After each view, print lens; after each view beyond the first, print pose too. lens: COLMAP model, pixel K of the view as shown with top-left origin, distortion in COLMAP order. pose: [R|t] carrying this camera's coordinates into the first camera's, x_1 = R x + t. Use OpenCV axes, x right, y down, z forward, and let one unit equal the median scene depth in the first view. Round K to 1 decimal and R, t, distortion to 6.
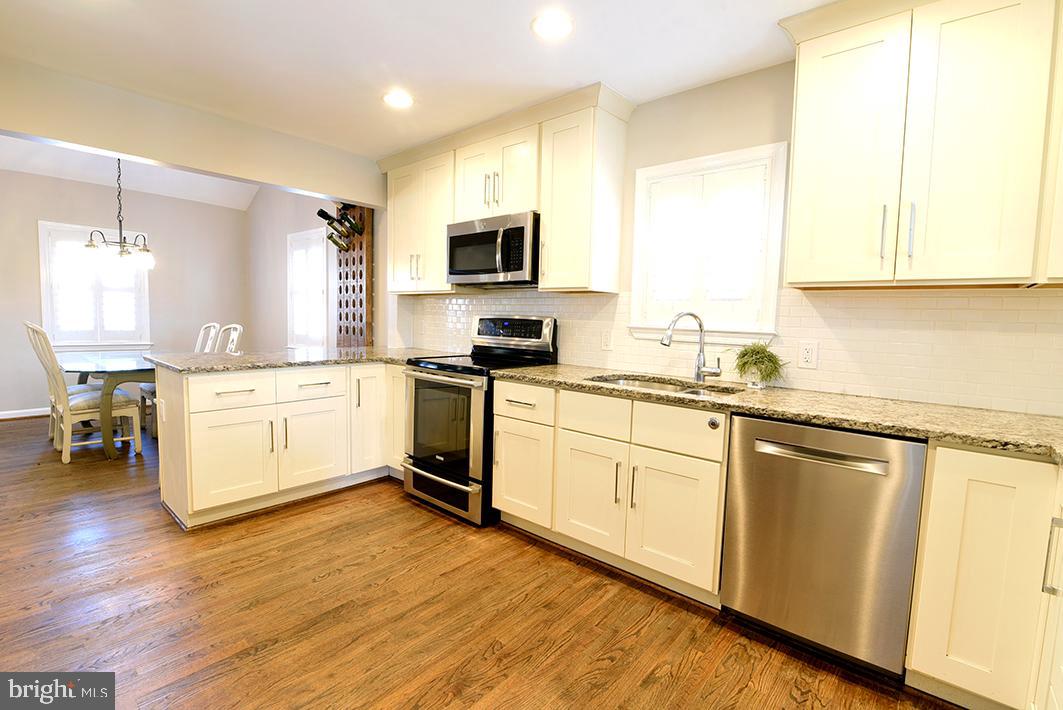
lens RADIAL K [[487.2, 0, 531.5], [0, 487.2, 355.0], [0, 0, 1]] dist [-0.019507, 0.000830]
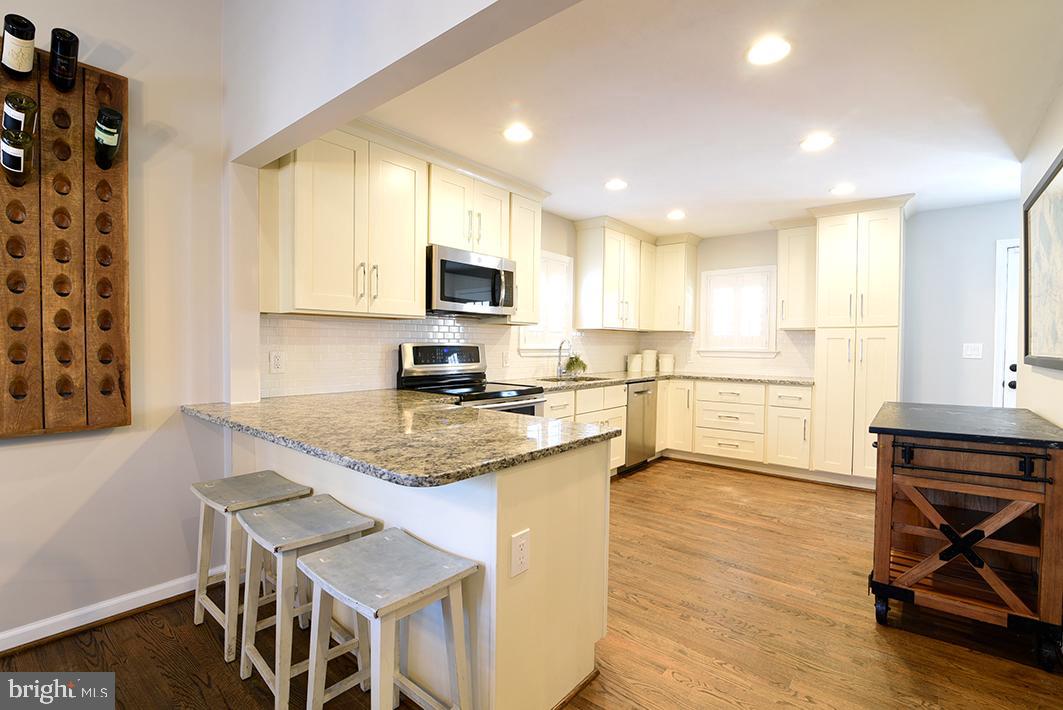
lens RADIAL K [[487.2, 0, 531.5], [0, 487.2, 355.0], [0, 0, 1]] dist [-0.019507, 0.000830]
pose [[-0.031184, -0.053513, 0.998080, -1.513020], [0.066078, 0.996271, 0.055481, -0.141071], [-0.997327, 0.067682, -0.027532, 1.191548]]
